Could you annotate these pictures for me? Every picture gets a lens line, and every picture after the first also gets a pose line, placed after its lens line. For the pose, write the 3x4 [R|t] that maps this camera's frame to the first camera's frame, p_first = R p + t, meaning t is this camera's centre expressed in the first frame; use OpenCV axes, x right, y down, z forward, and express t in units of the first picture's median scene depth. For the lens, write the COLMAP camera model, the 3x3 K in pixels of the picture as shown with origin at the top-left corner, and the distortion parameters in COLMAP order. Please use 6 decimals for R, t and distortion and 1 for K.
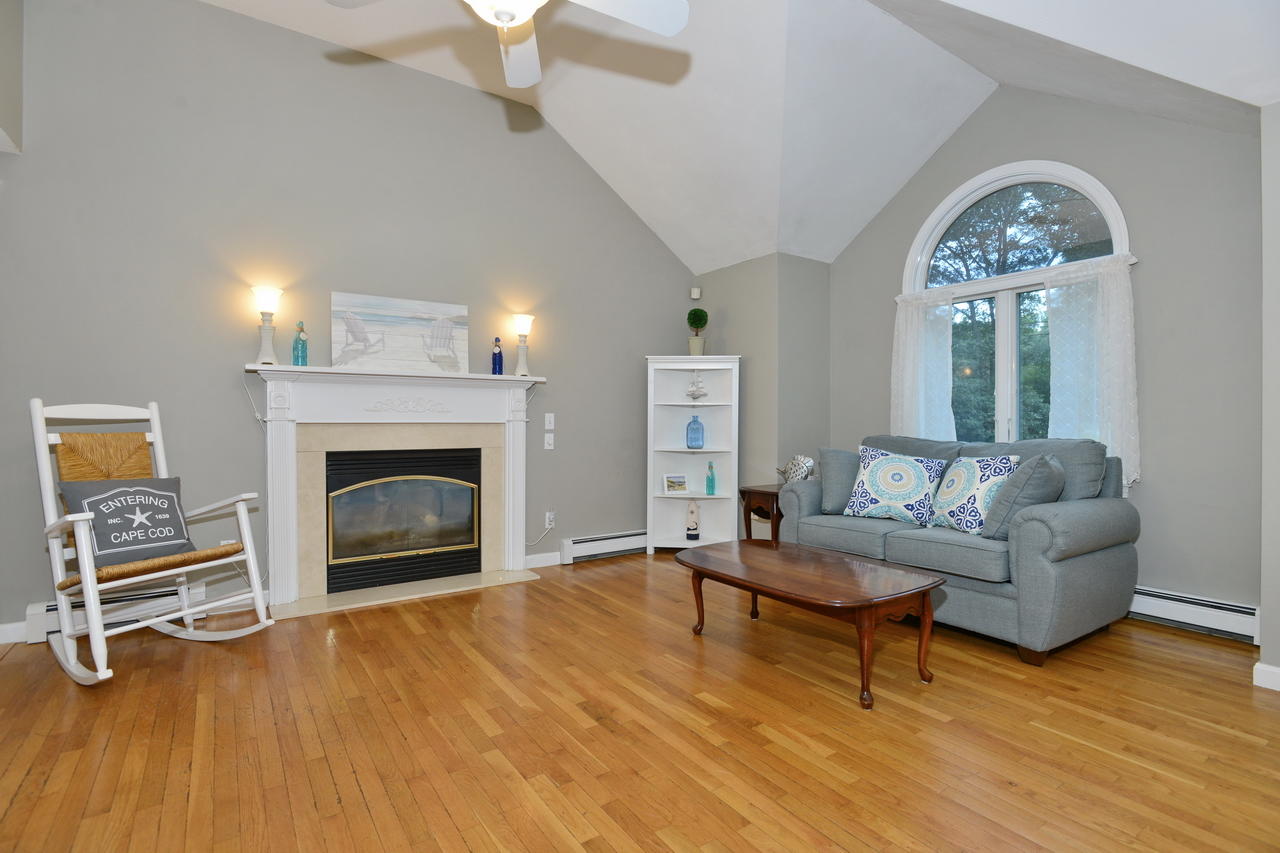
lens RADIAL K [[606.0, 0, 648.9], [0, 606.0, 423.2], [0, 0, 1]] dist [-0.016300, -0.000870]
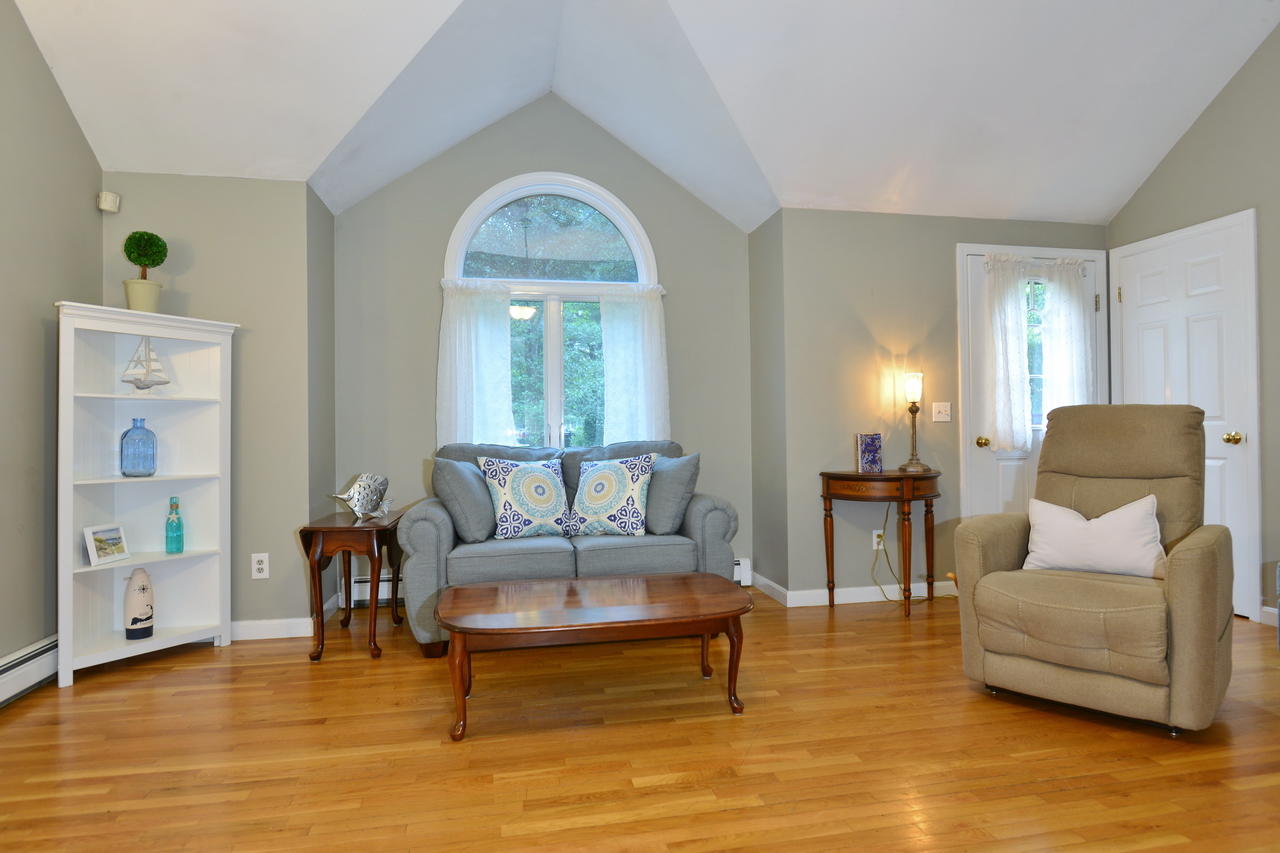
lens RADIAL K [[719.5, 0, 649.6], [0, 719.5, 426.6], [0, 0, 1]] dist [-0.008795, -0.002997]
pose [[0.401935, -0.001514, 0.915667, -0.428944], [0.010157, 0.999944, -0.002804, 0.002735], [-0.915612, 0.010427, 0.401928, 0.361401]]
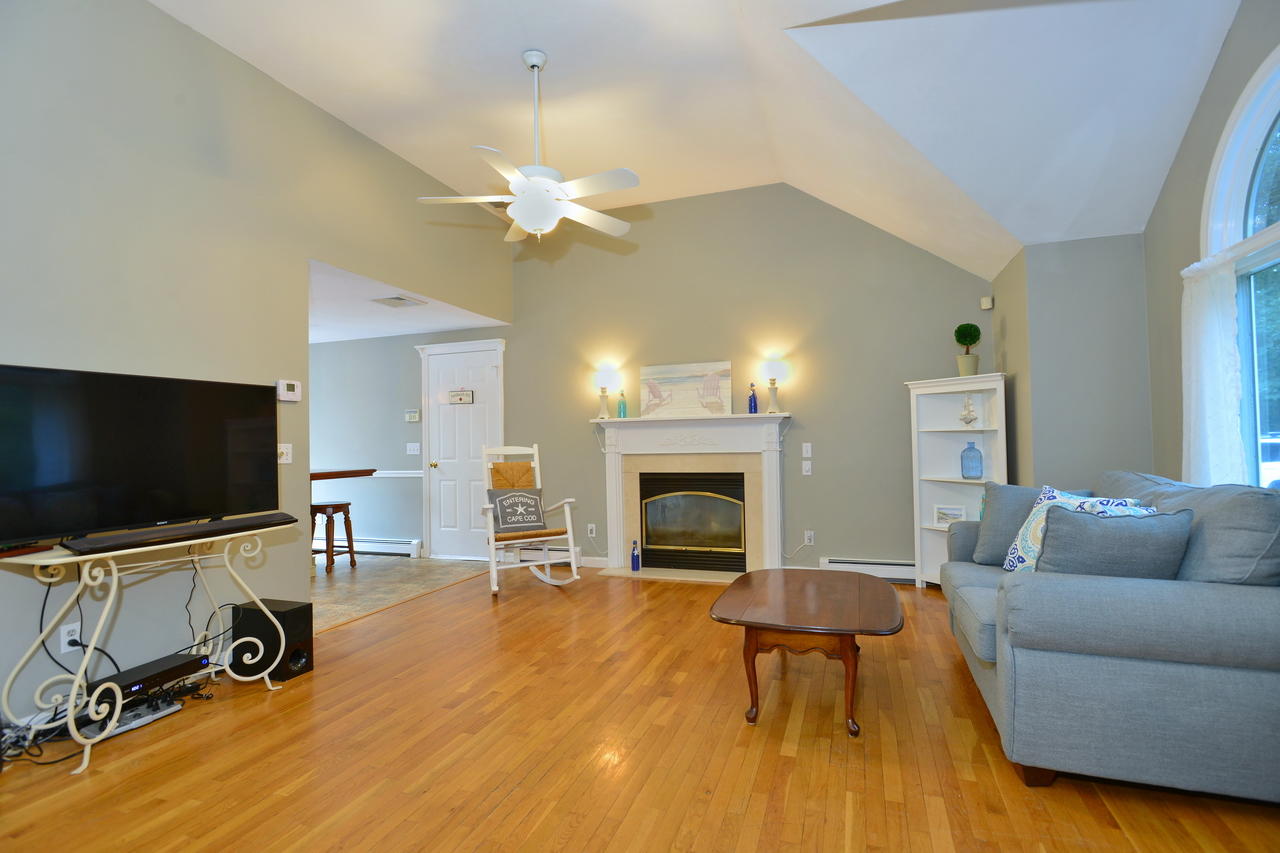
lens RADIAL K [[606.0, 0, 645.6], [0, 606.0, 430.2], [0, 0, 1]] dist [-0.016300, -0.000870]
pose [[0.585605, -0.028402, -0.810099, 0.644071], [0.018252, 0.999595, -0.021852, -0.024016], [0.810391, -0.001989, 0.585886, 0.106560]]
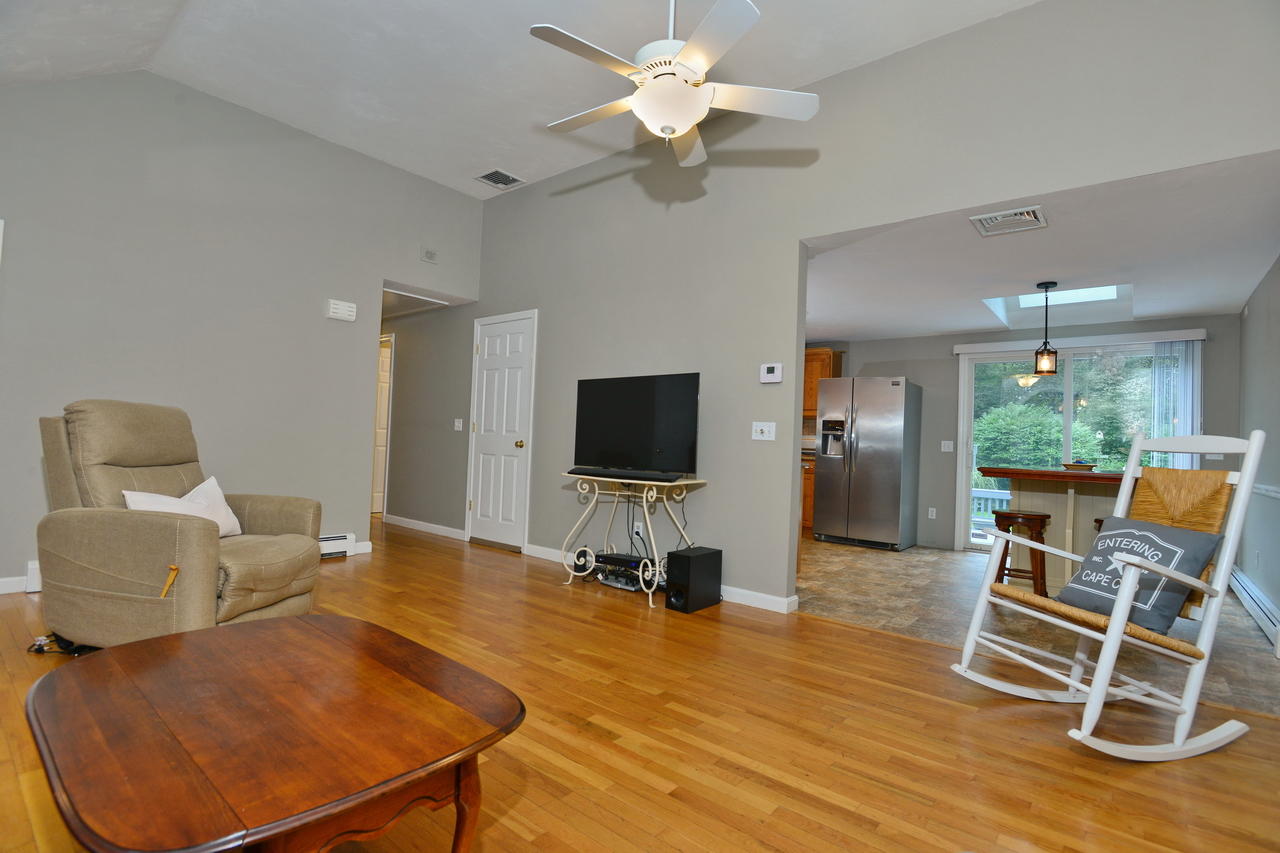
lens RADIAL K [[606.0, 0, 640.9], [0, 606.0, 429.1], [0, 0, 1]] dist [-0.016300, -0.000870]
pose [[-0.963680, -0.047664, -0.262773, 0.065580], [-0.043164, 0.998806, -0.022875, 0.008532], [0.263550, -0.010702, -0.964586, 1.077293]]
